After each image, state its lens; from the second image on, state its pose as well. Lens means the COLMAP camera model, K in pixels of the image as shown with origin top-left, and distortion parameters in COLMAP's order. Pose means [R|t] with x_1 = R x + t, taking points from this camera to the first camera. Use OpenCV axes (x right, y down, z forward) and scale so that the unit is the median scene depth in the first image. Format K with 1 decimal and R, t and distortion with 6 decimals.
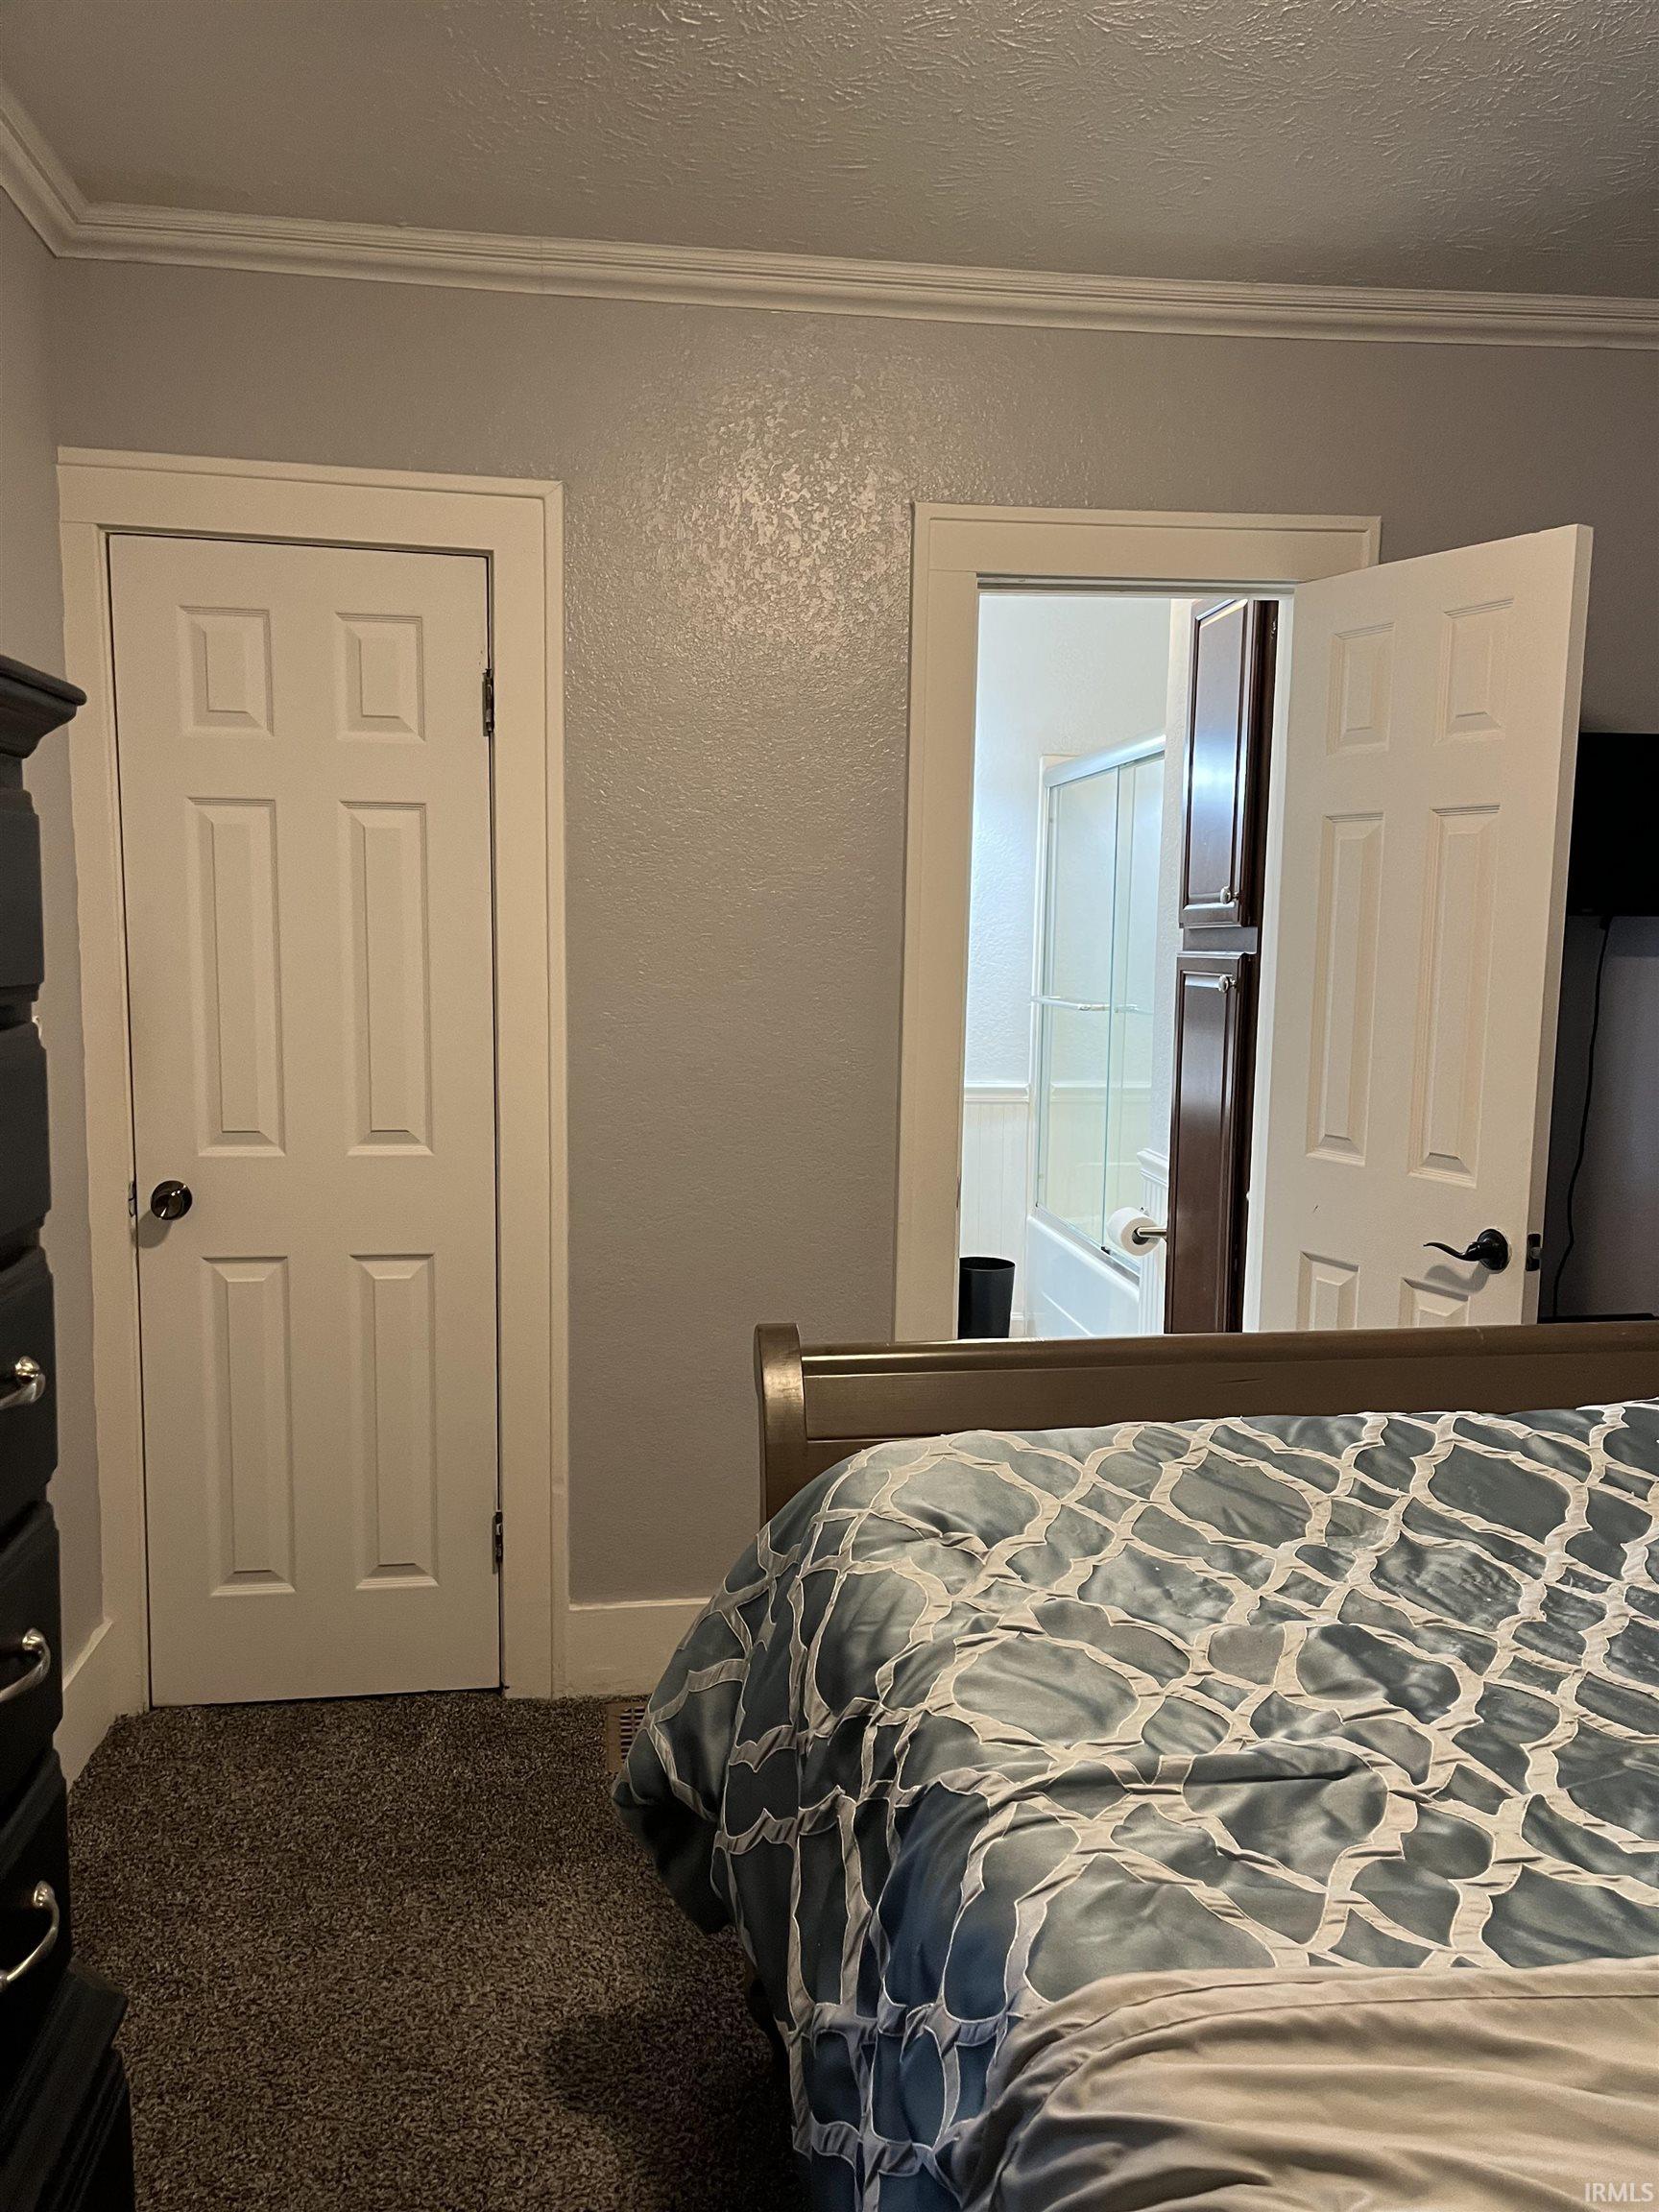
lens RADIAL K [[1669.3, 0, 826.4], [0, 1669.3, 1103.6], [0, 0, 1]] dist [0.066353, -0.097502]
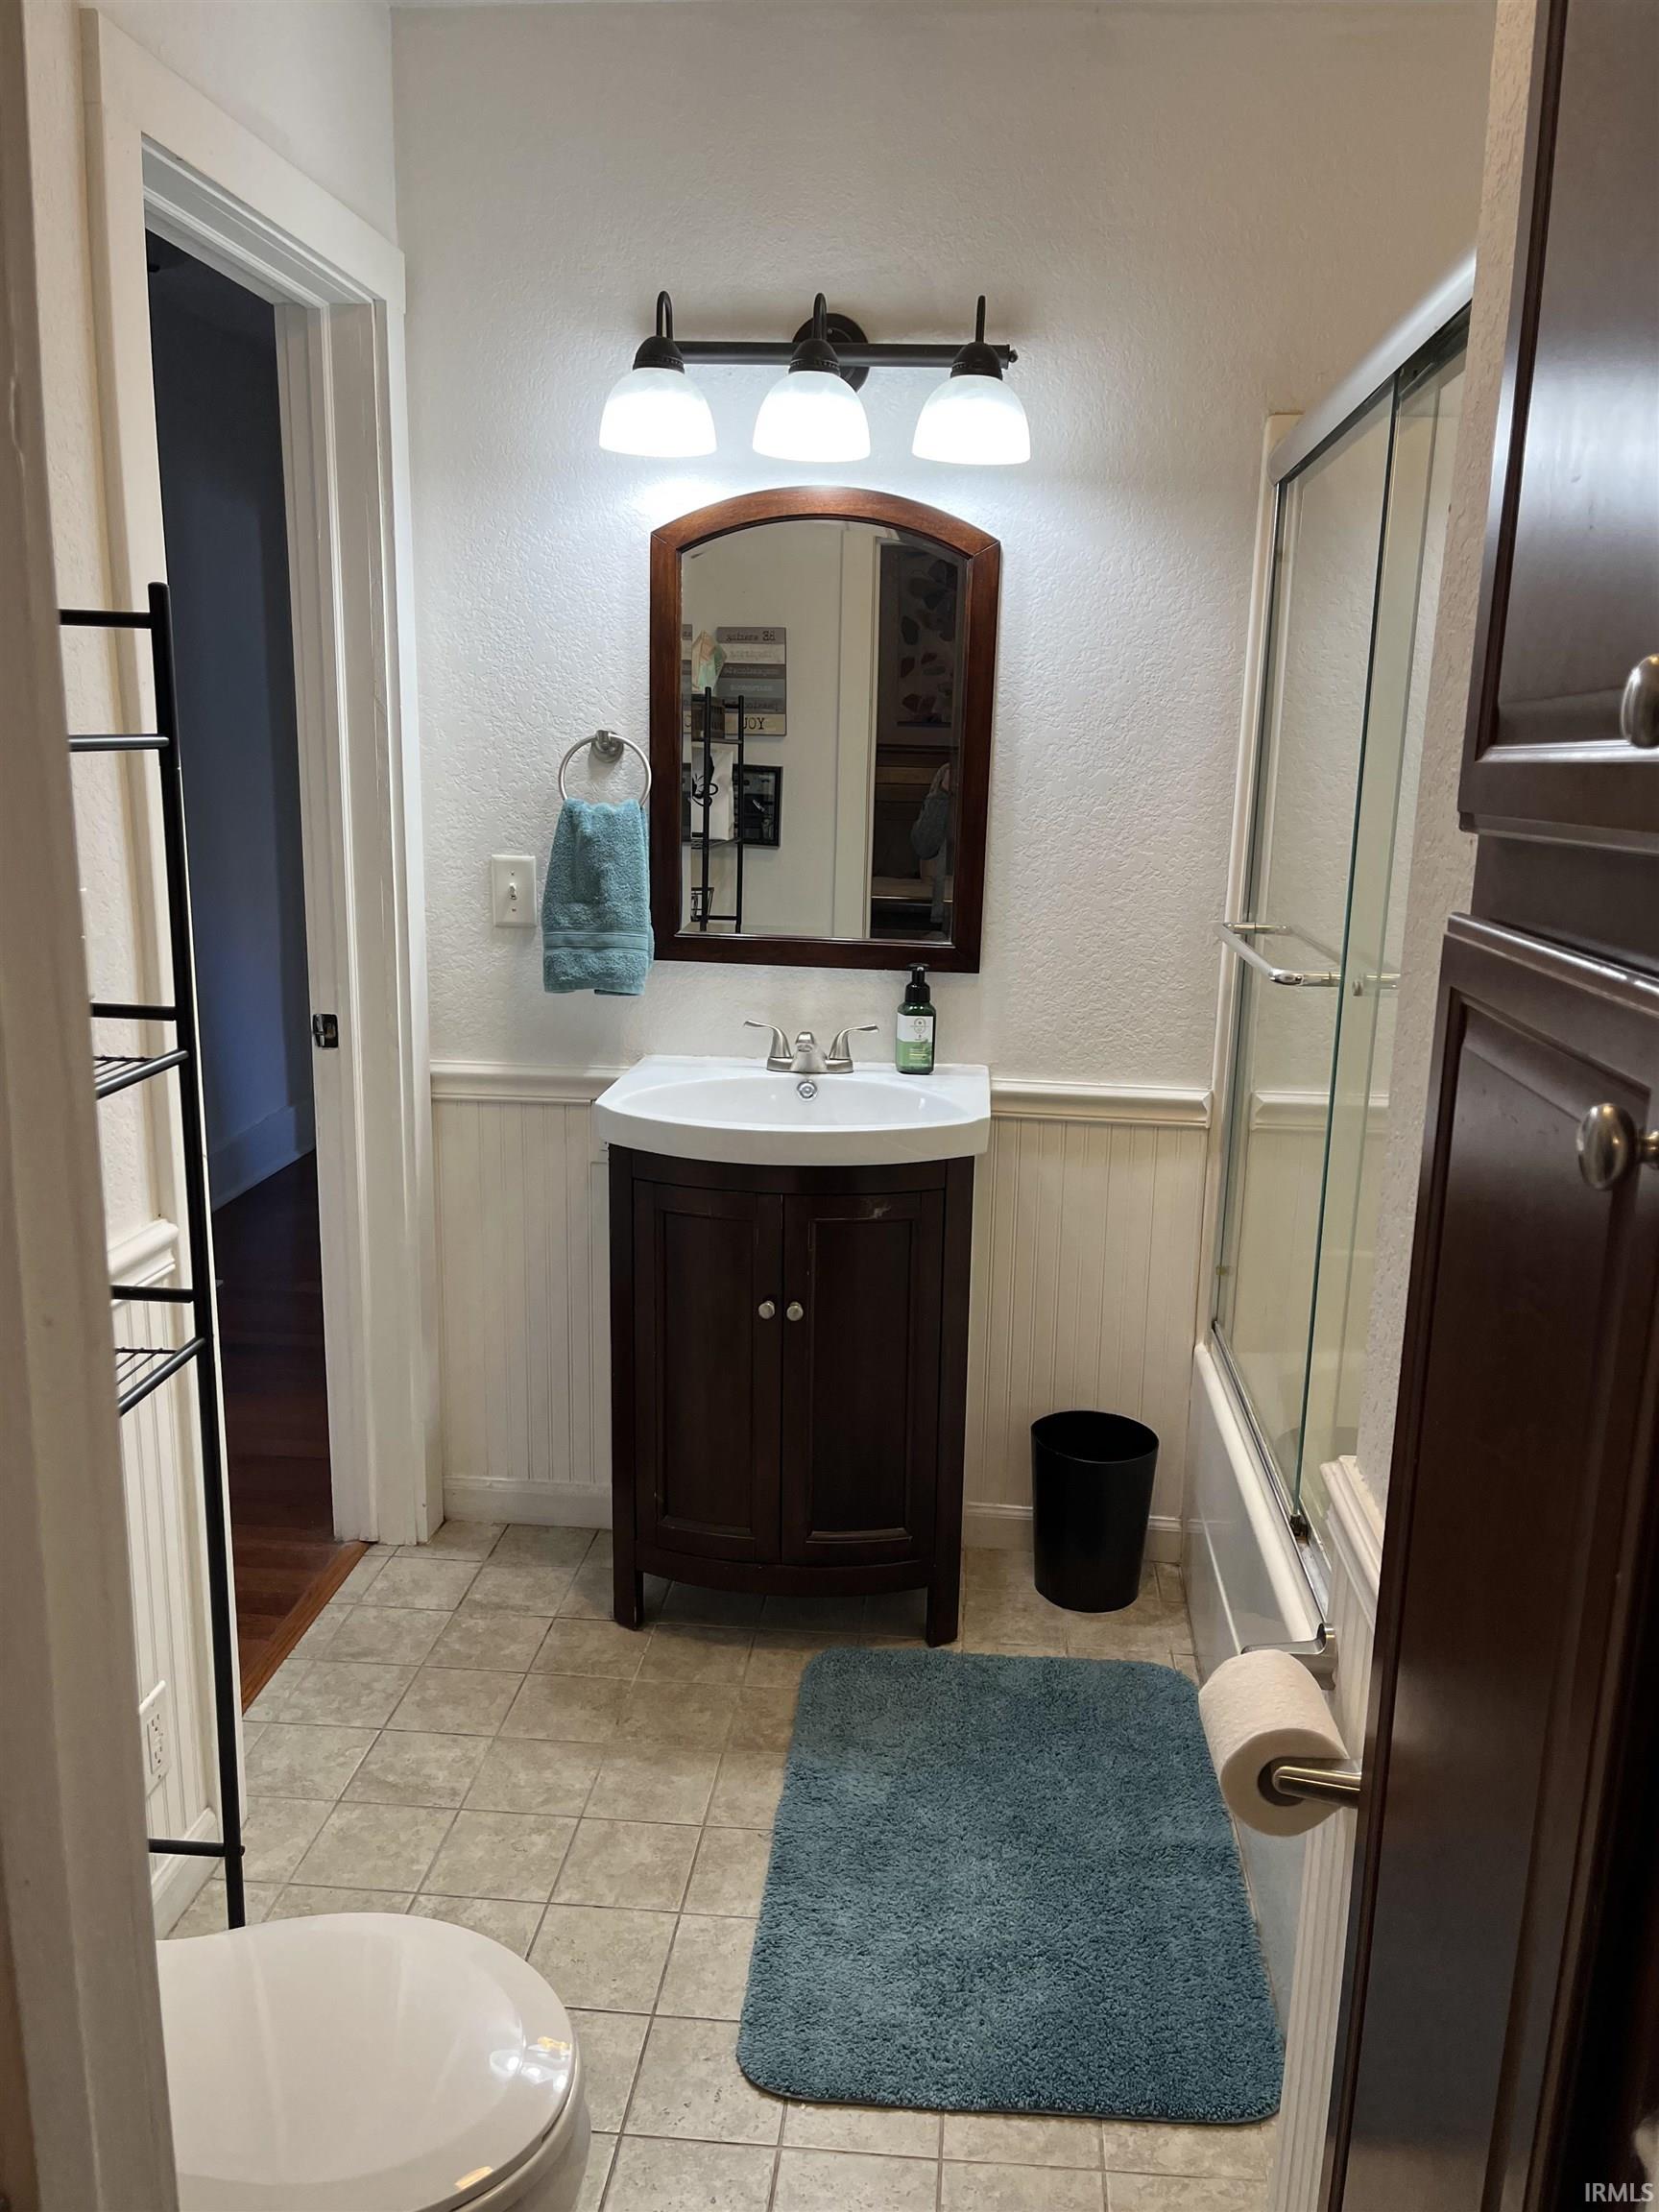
lens RADIAL K [[1669.3, 0, 835.3], [0, 1669.3, 1119.1], [0, 0, 1]] dist [0.066353, -0.097502]
pose [[0.976819, 0.061488, -0.205045, 0.163823], [-0.038780, 0.992840, 0.112984, -0.081711], [0.210524, -0.102414, 0.972209, 0.681796]]
